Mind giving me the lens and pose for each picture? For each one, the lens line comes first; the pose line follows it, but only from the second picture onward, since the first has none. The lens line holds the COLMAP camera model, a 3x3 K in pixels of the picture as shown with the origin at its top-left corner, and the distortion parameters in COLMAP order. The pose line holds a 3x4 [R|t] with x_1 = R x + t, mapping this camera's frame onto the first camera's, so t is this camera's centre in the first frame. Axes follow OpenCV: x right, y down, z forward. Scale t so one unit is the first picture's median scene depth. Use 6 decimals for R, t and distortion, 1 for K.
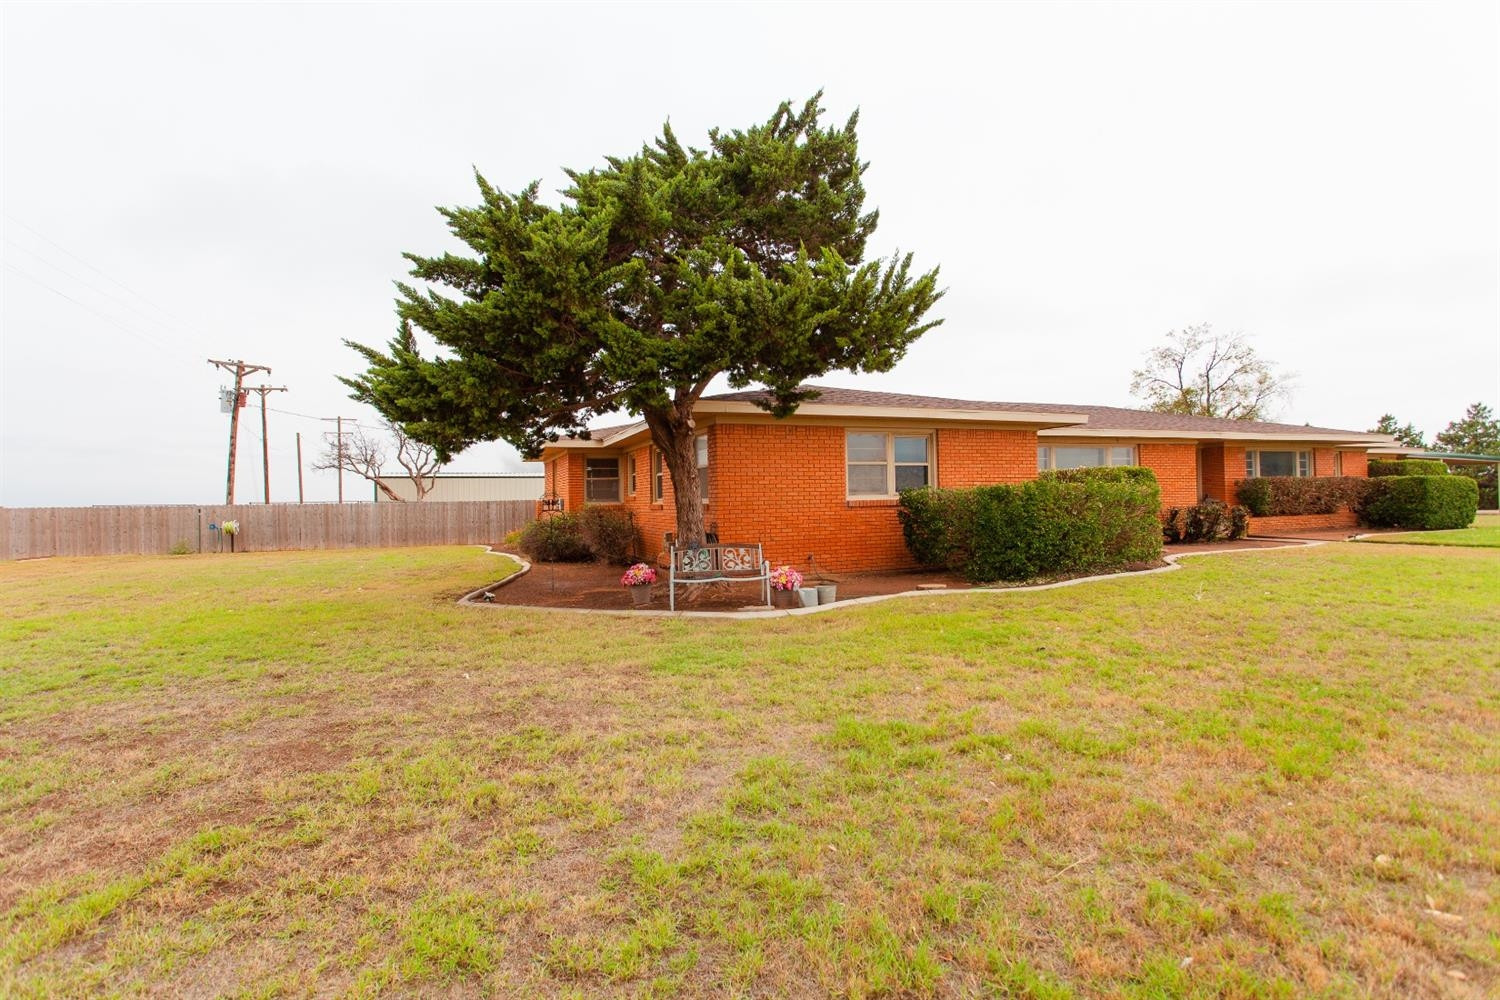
lens RADIAL K [[729.9, 0, 755.7], [0, 729.9, 497.5], [0, 0, 1]] dist [-0.002111, 0.000505]
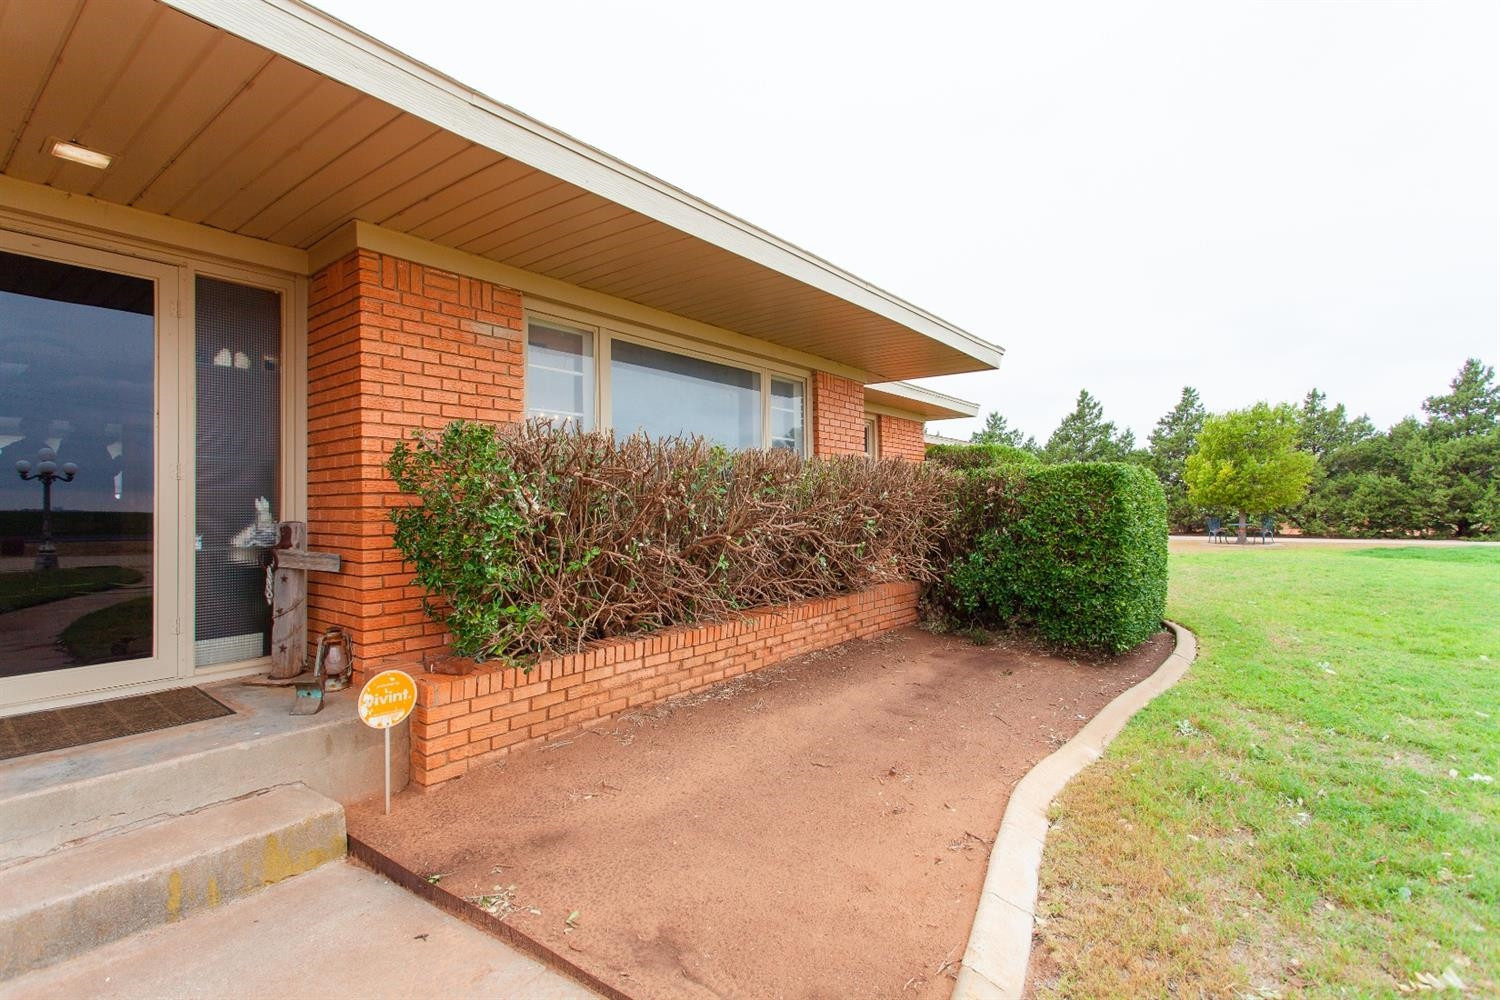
lens RADIAL K [[729.9, 0, 746.3], [0, 729.9, 501.7], [0, 0, 1]] dist [-0.002111, 0.000505]
pose [[0.874700, 0.011694, 0.484523, 0.615699], [-0.003636, 0.999839, -0.017567, -0.008428], [-0.484650, 0.013604, 0.874602, 0.771050]]
